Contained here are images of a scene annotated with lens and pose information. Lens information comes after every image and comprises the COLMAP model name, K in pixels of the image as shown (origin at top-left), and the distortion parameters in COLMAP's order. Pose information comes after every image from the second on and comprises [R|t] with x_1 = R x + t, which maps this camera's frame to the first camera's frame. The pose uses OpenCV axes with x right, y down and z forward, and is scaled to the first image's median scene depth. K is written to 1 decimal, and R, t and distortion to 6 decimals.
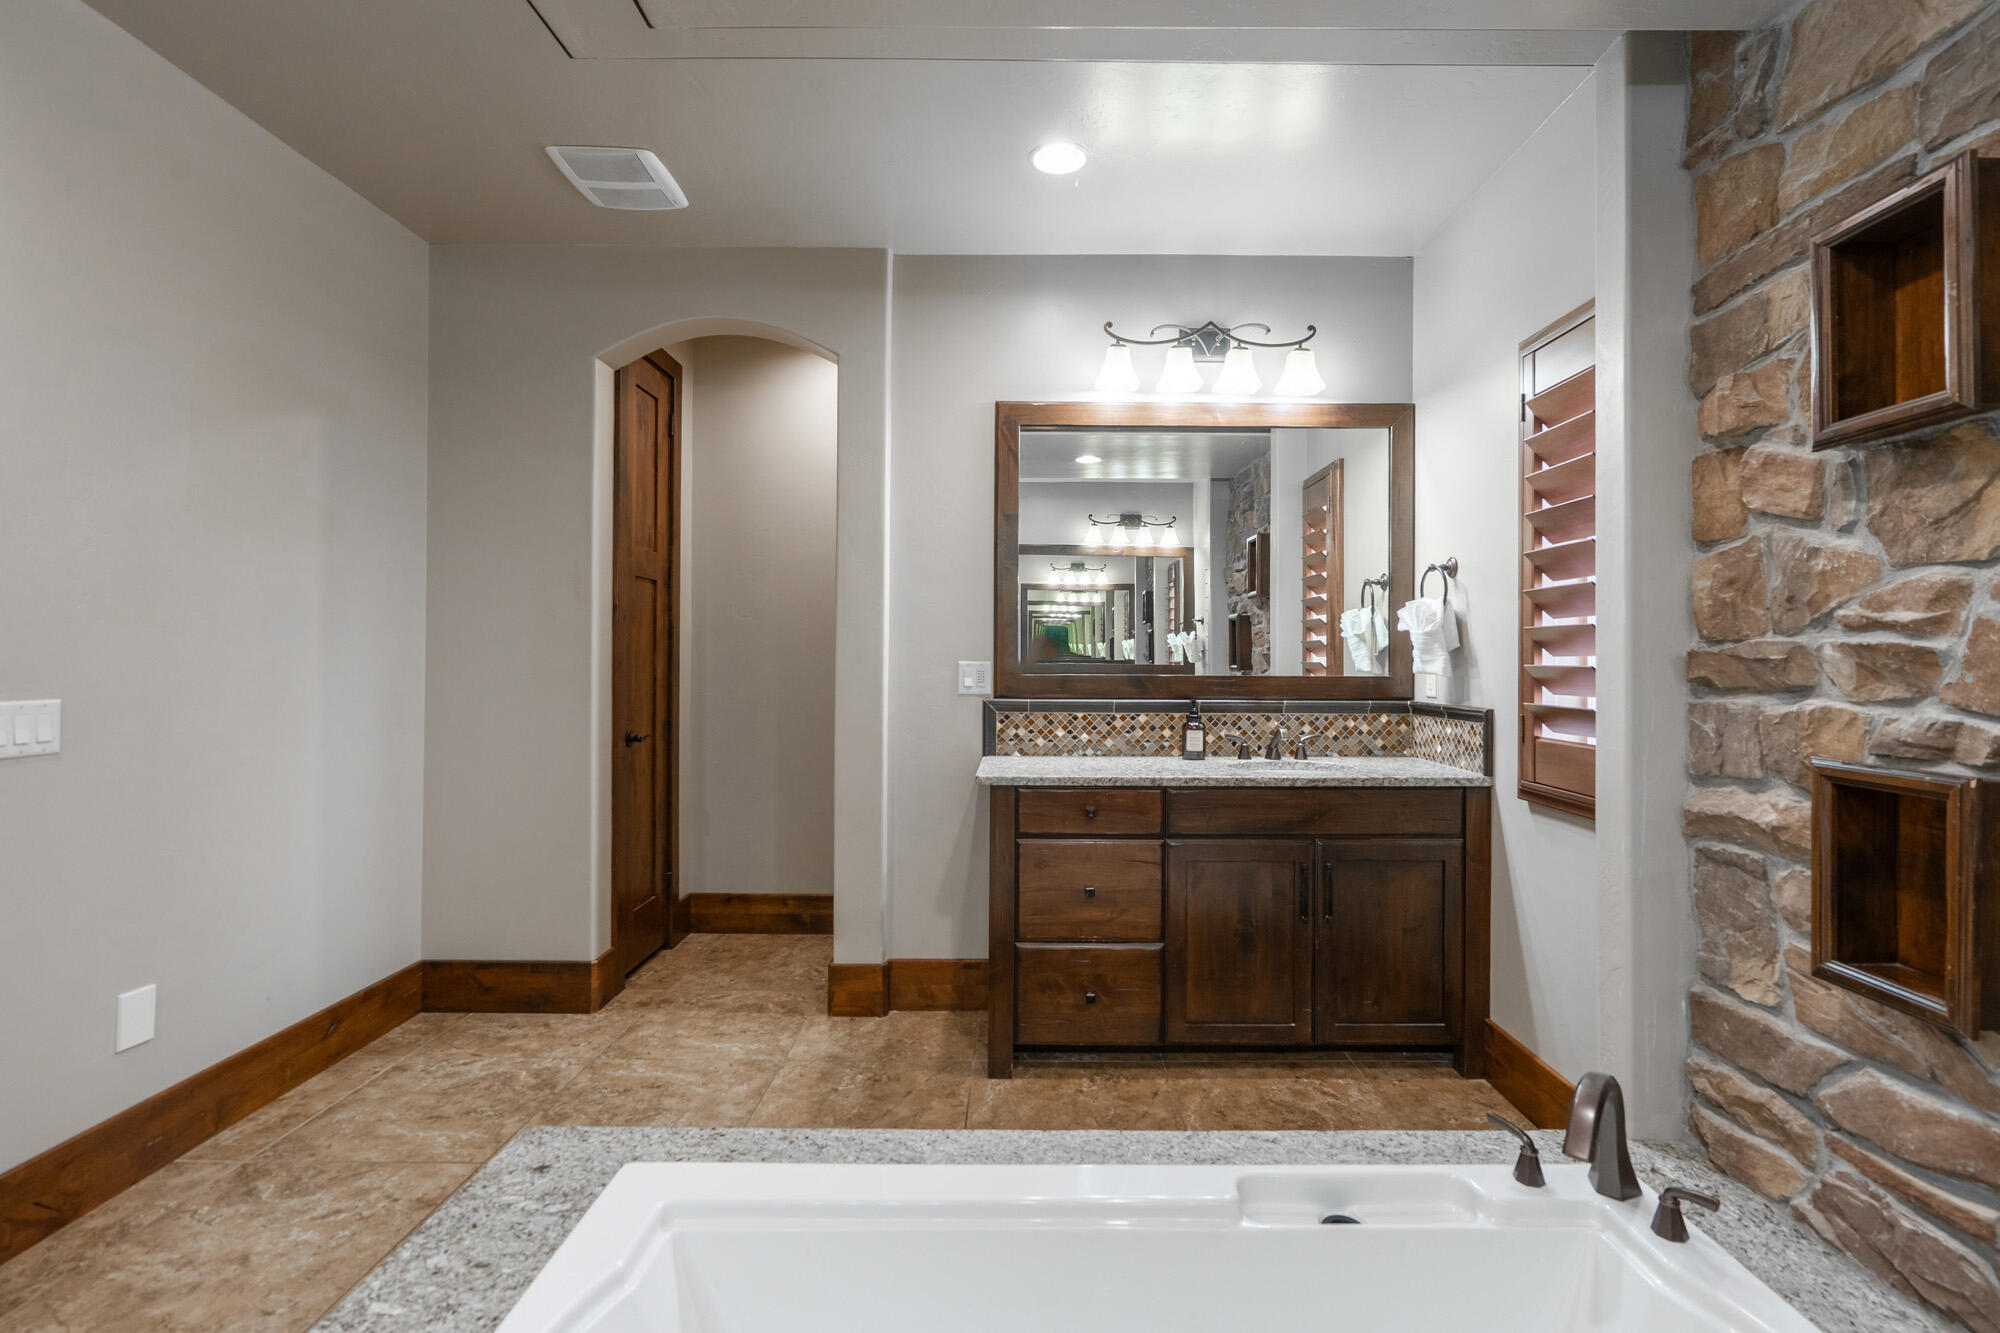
lens RADIAL K [[920.5, 0, 1027.4], [0, 920.5, 650.0], [0, 0, 1]] dist [-0.004178, 0.000482]
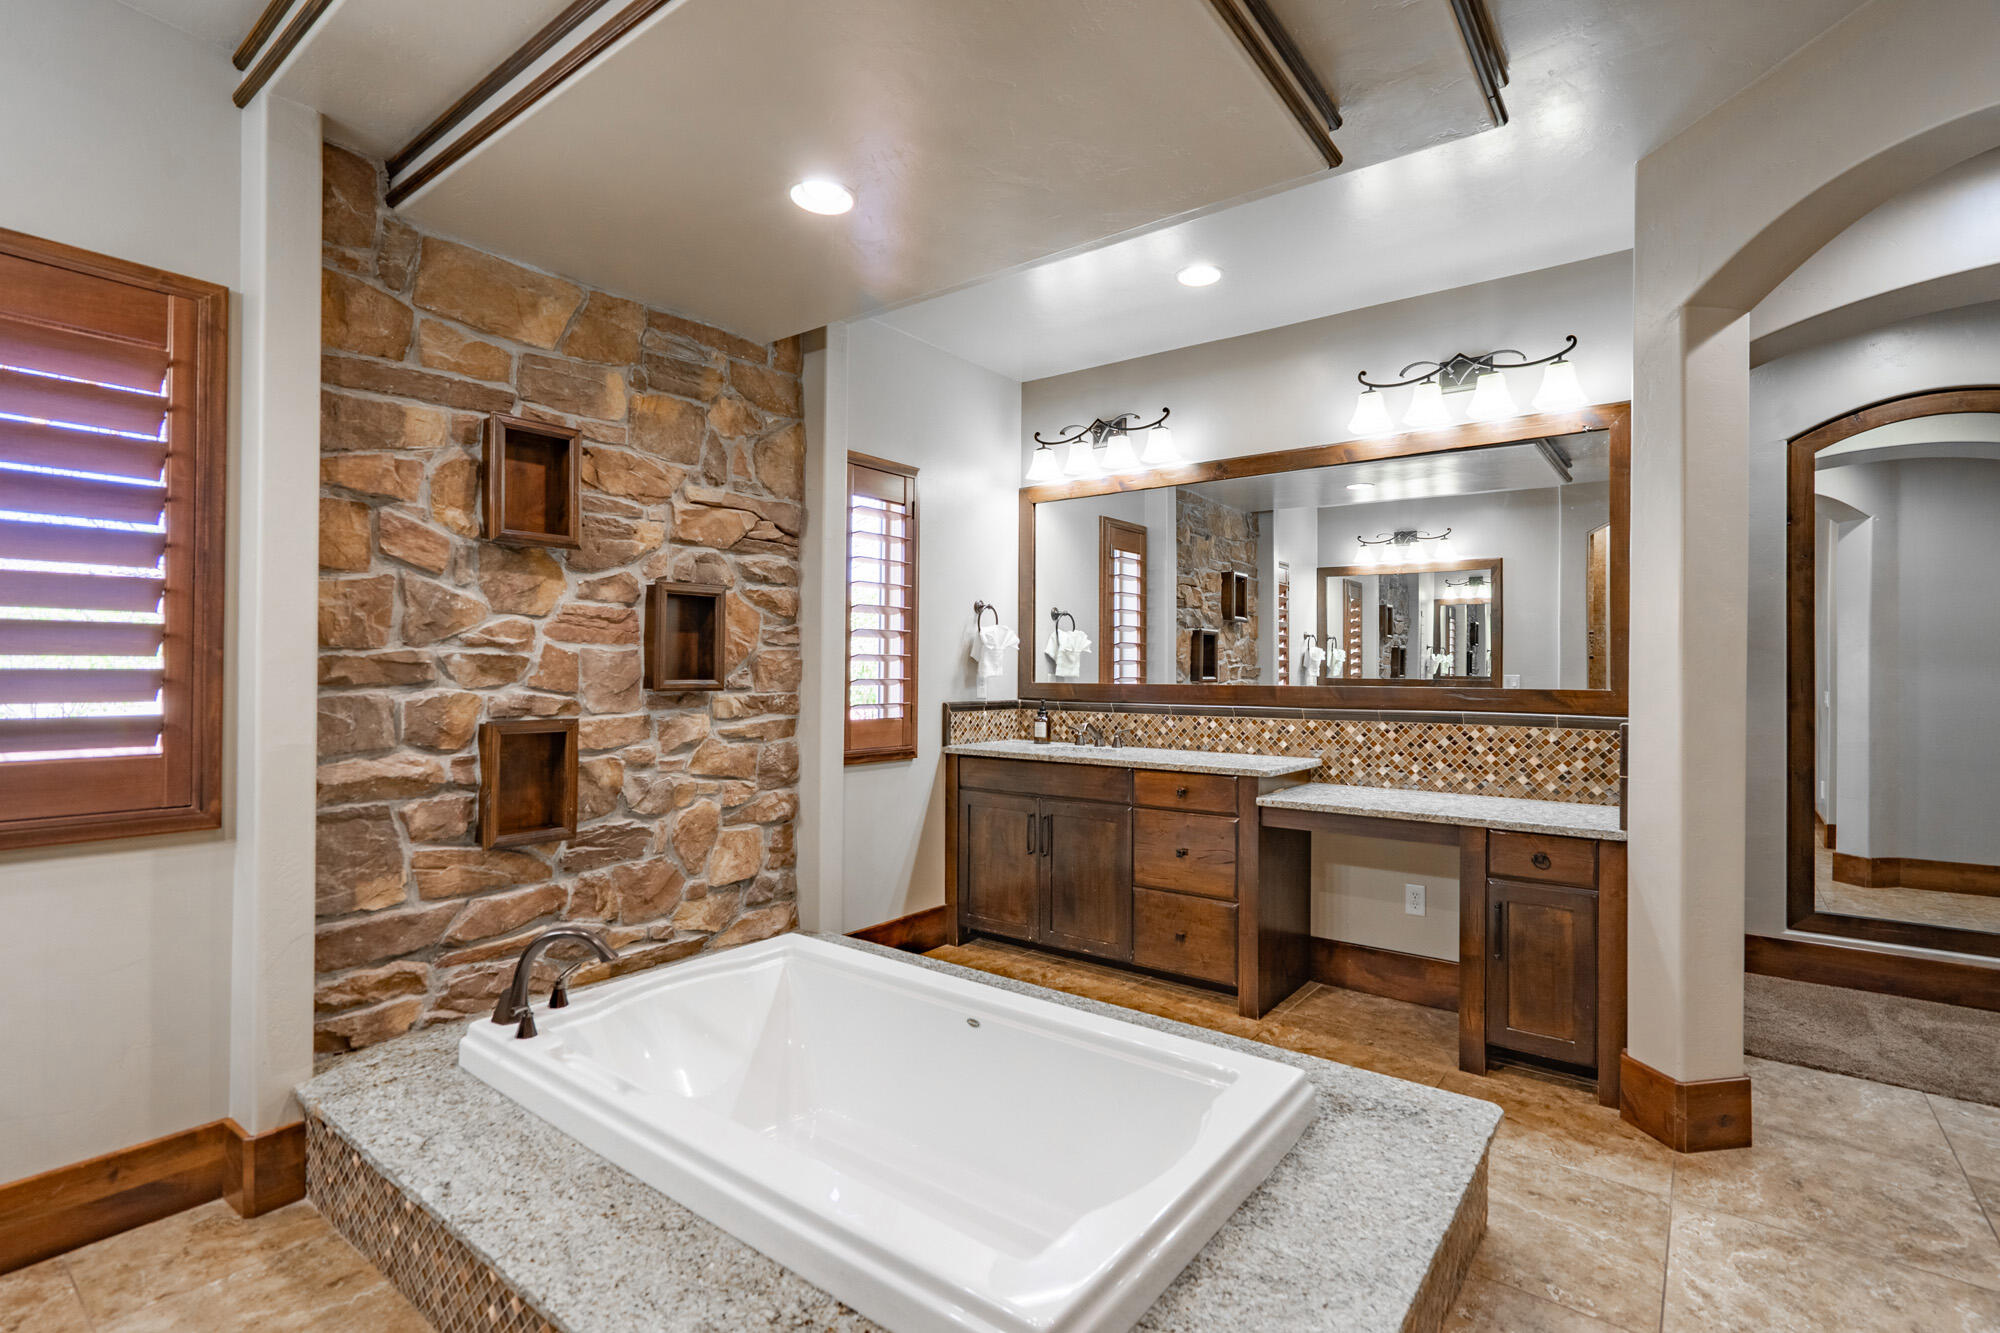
lens RADIAL K [[922.1, 0, 1028.9], [0, 922.1, 660.7], [0, 0, 1]] dist [-0.002632, -0.000078]
pose [[-0.800980, -0.006436, 0.598657, -0.526942], [-0.017283, 0.999774, -0.012376, 0.004791], [-0.598442, -0.020260, -0.800910, 0.976256]]
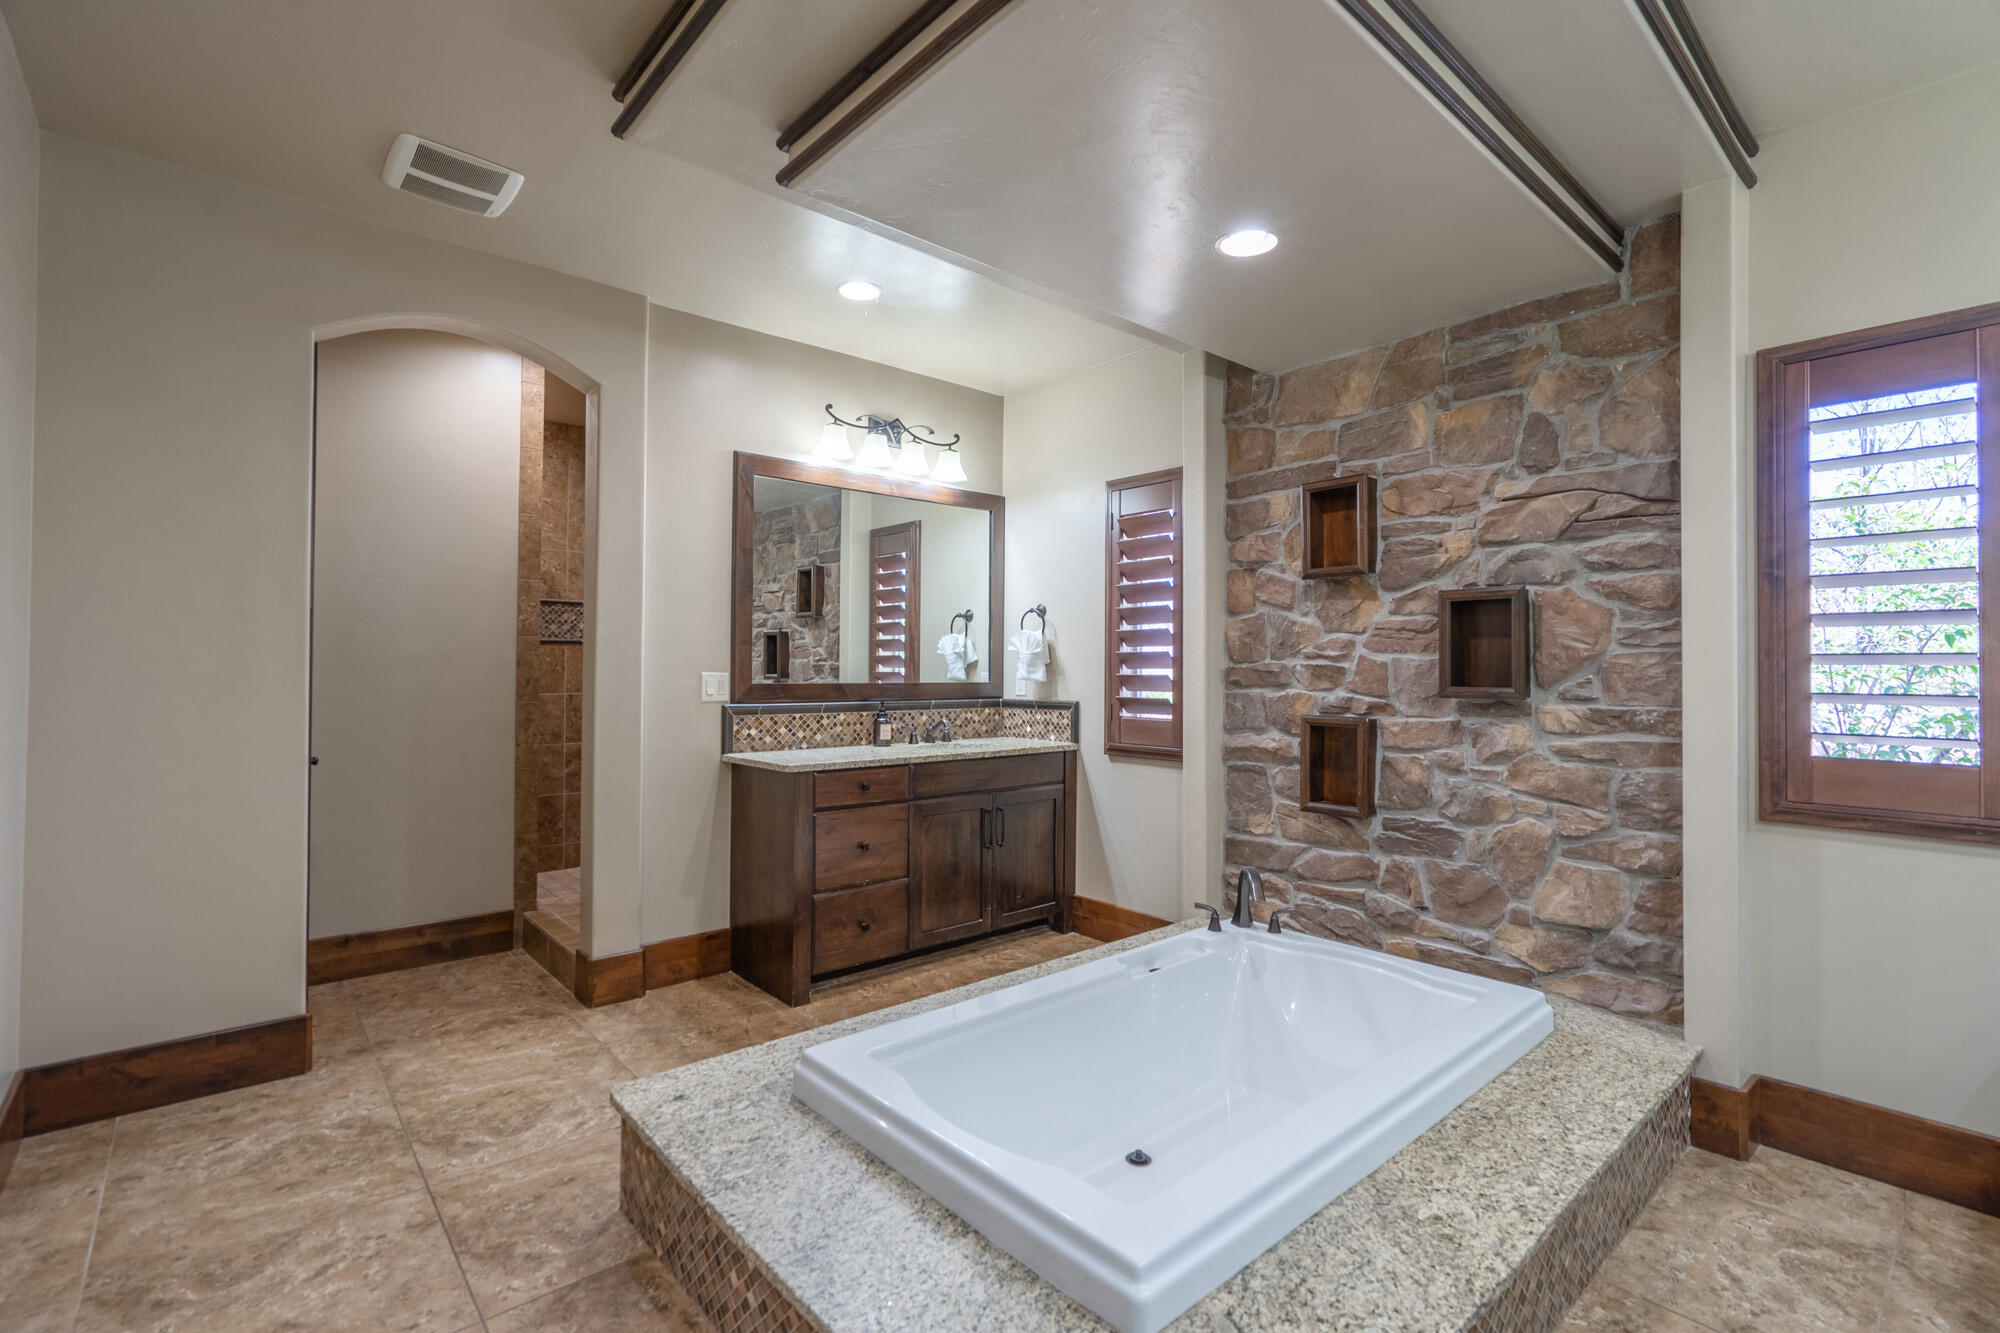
lens RADIAL K [[901.5, 0, 1001.5], [0, 901.5, 657.0], [0, 0, 1]] dist [-0.010535, 0.005194]
pose [[0.752997, 0.008579, 0.657968, -0.645331], [-0.006933, 0.999963, -0.005104, -0.004854], [-0.657988, -0.000719, 0.753028, -0.103662]]
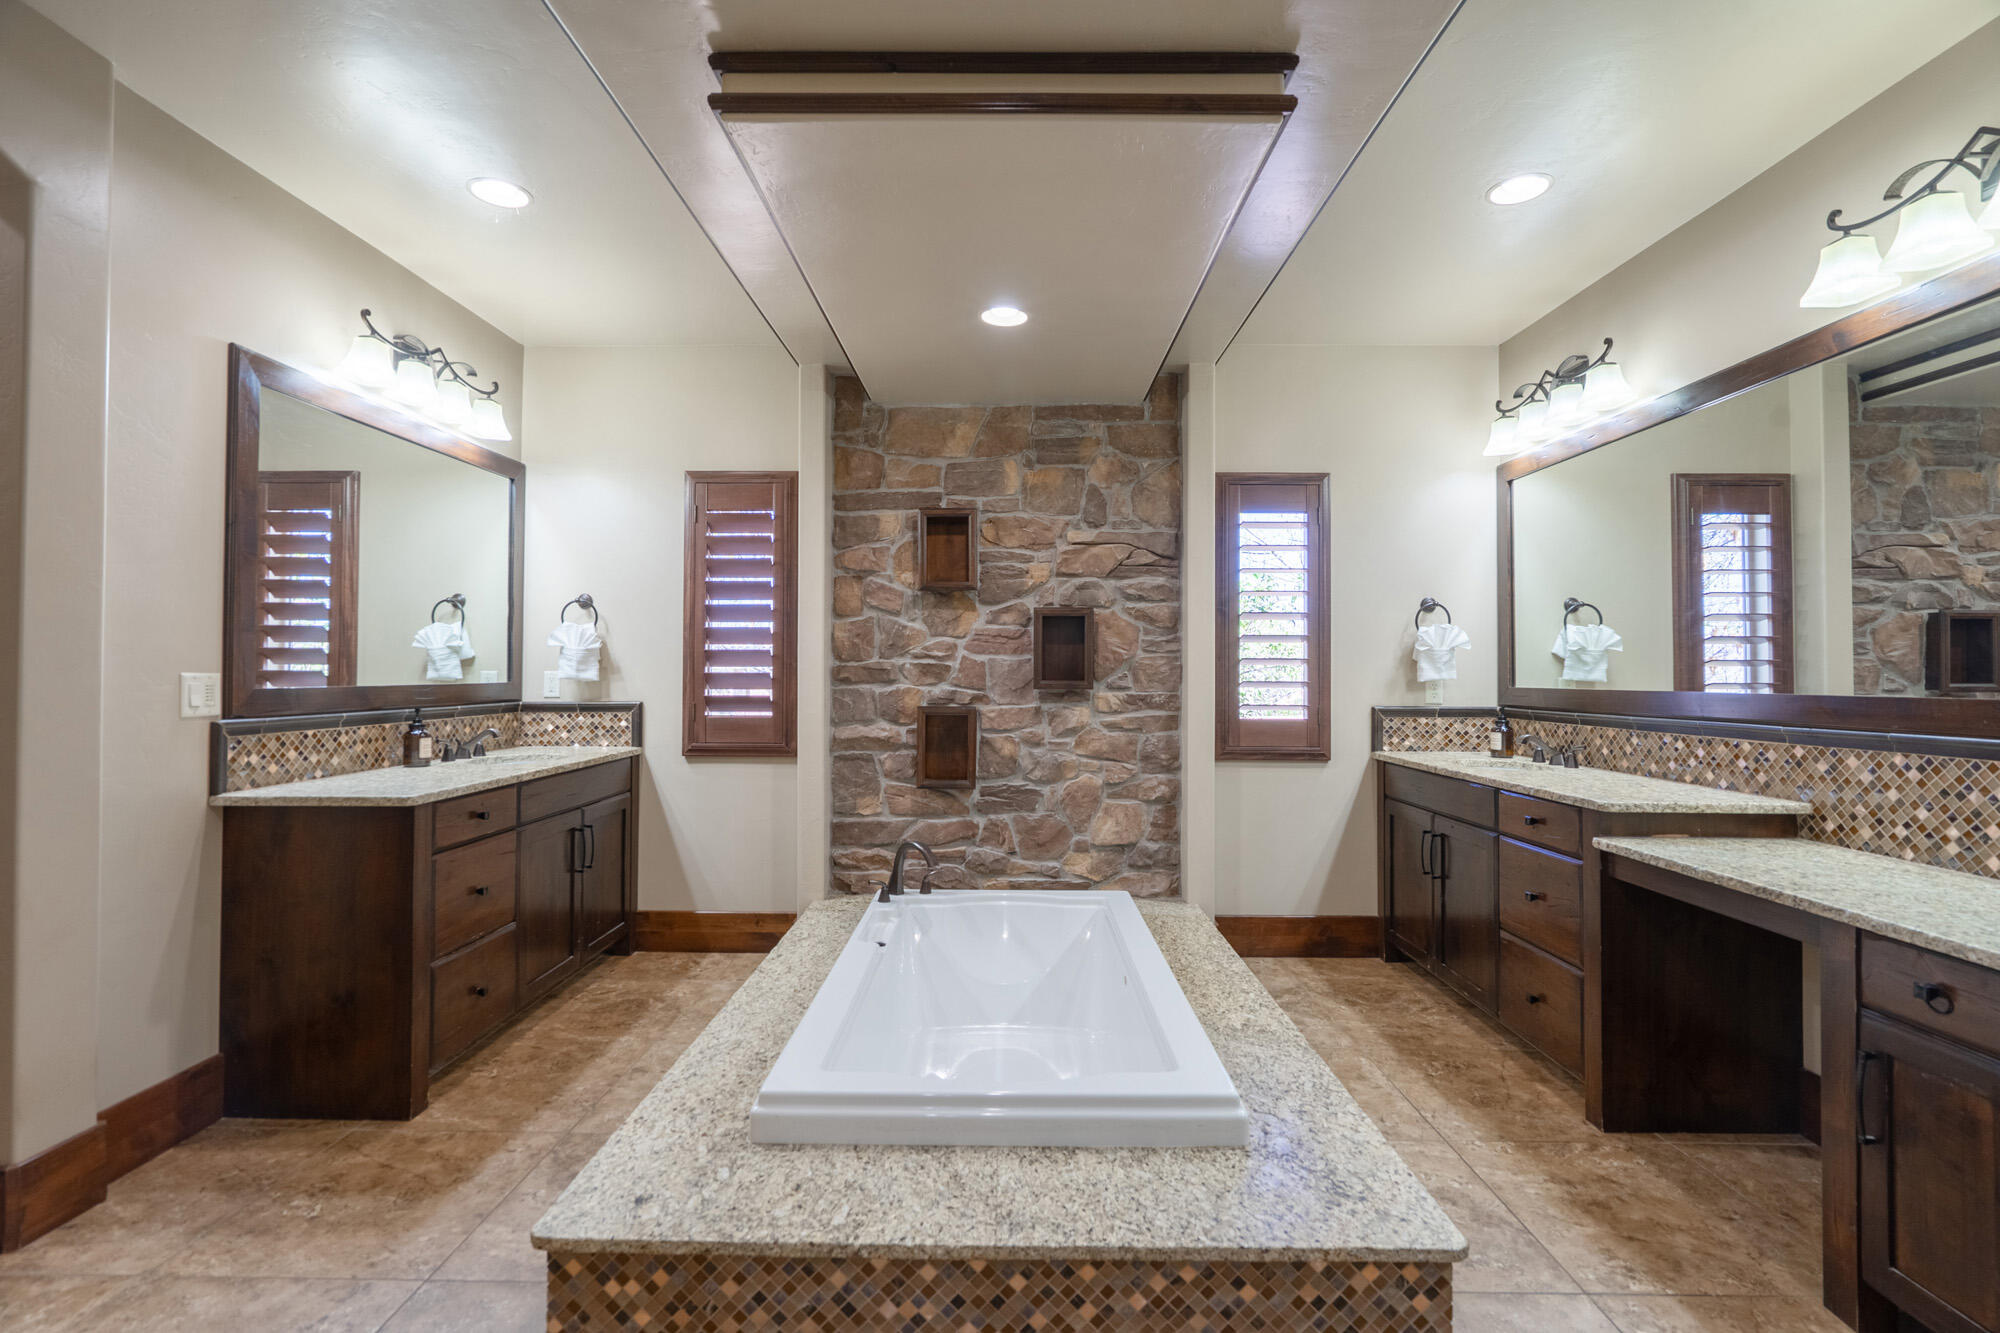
lens RADIAL K [[901.5, 0, 1001.5], [0, 901.5, 657.0], [0, 0, 1]] dist [-0.010535, 0.005194]
pose [[0.014820, 0.009277, 0.999847, -0.962227], [-0.011545, 0.999892, -0.009107, -0.002058], [-0.999824, -0.011408, 0.014926, 0.399805]]
